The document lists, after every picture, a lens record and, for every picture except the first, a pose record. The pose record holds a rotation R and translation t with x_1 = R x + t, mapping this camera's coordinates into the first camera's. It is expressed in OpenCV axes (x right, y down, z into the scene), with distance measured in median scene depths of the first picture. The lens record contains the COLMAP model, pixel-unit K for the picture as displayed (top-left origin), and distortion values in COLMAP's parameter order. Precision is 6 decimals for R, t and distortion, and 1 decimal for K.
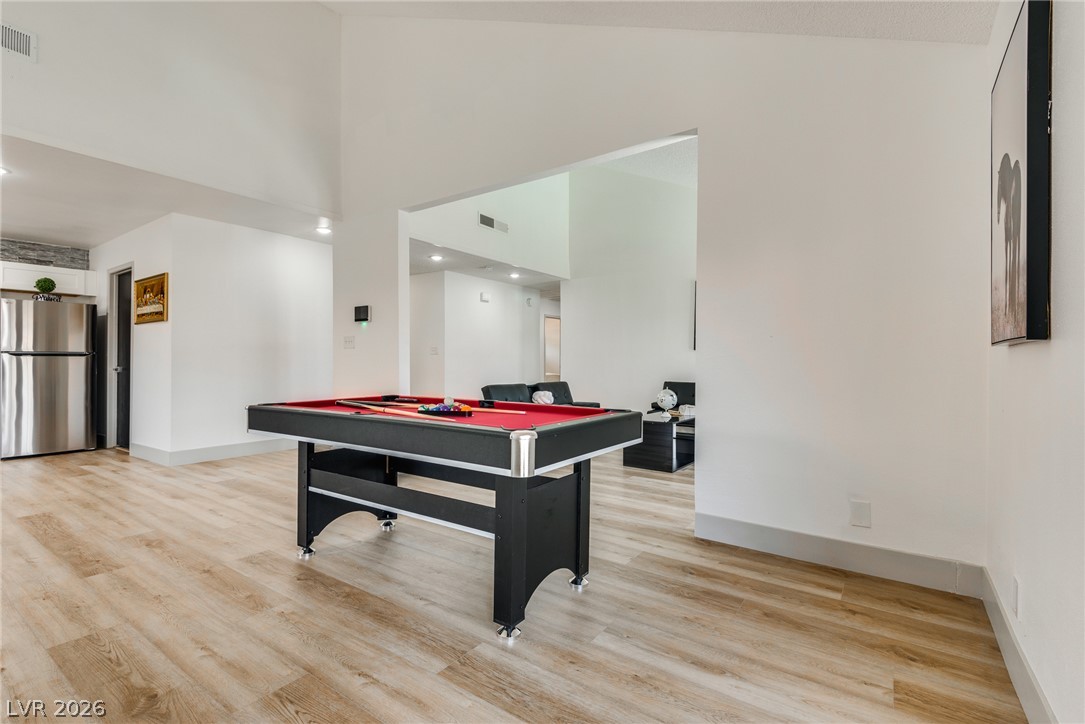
lens RADIAL K [[504.0, 0, 544.2], [0, 504.0, 362.7], [0, 0, 1]] dist [0.011394, -0.001418]
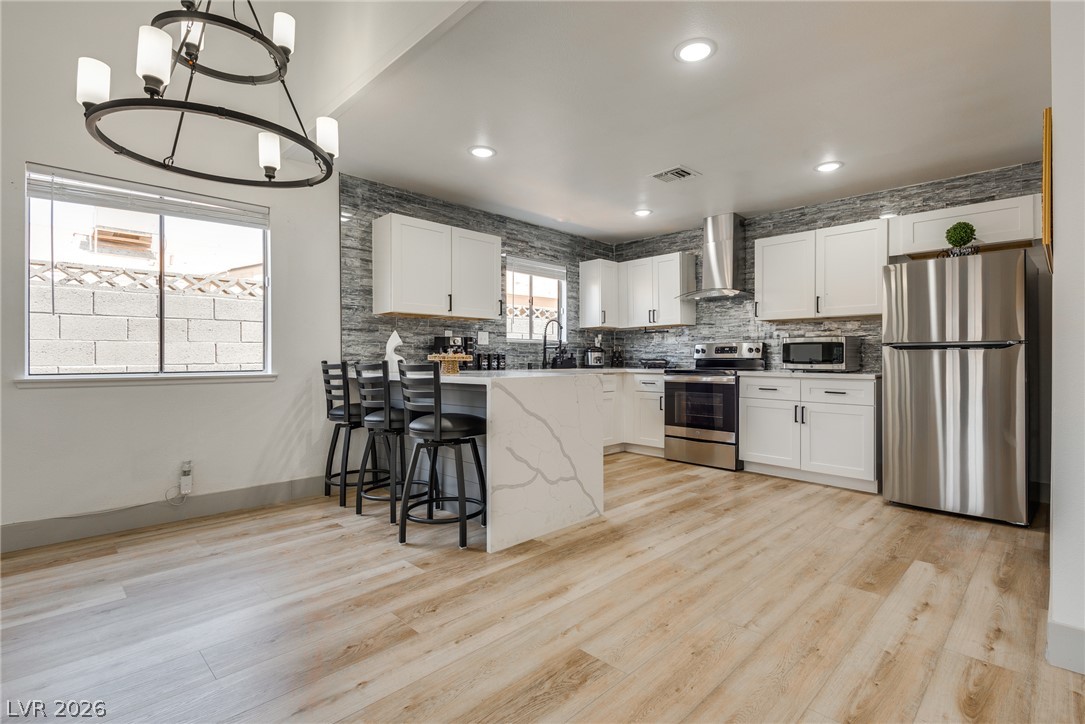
lens RADIAL K [[504.0, 0, 571.5], [0, 504.0, 352.9], [0, 0, 1]] dist [0.011394, -0.001418]
pose [[-0.162221, -0.017526, -0.986599, -0.276517], [0.008214, 0.999784, -0.019110, 0.000470], [0.986720, -0.011205, -0.162042, 0.591949]]
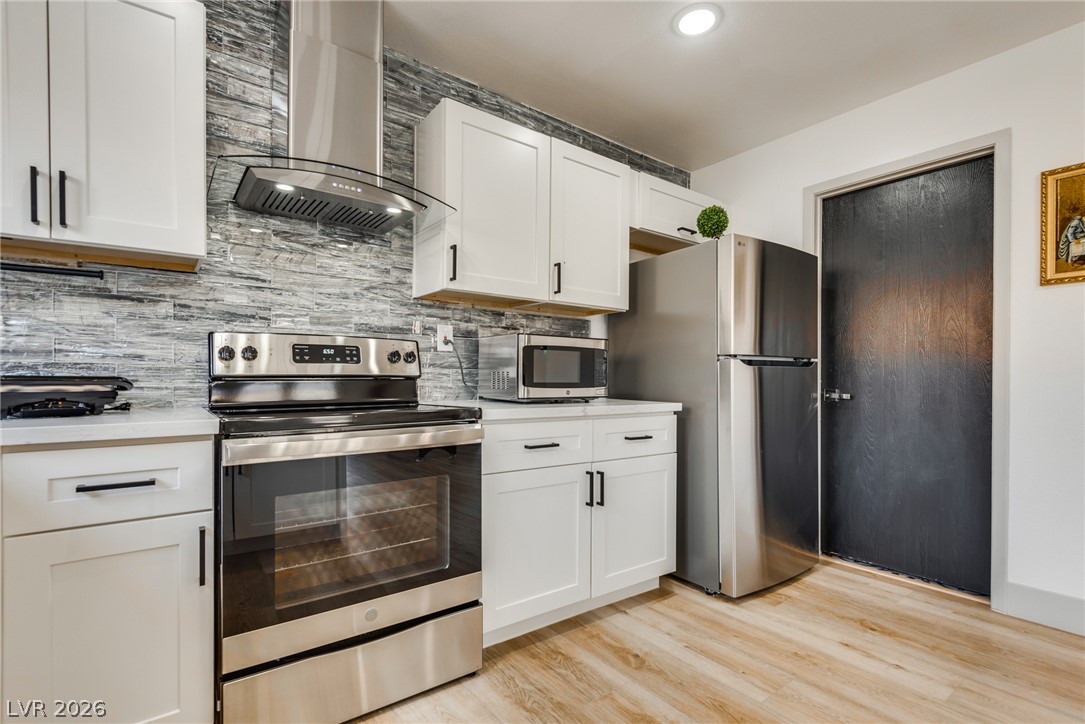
lens RADIAL K [[504.0, 0, 525.4], [0, 504.0, 377.2], [0, 0, 1]] dist [0.011394, -0.001418]
pose [[0.950812, -0.003609, -0.309747, -0.970998], [0.006291, 0.999951, 0.007660, -0.005994], [0.309704, -0.009231, 0.950788, 0.438907]]
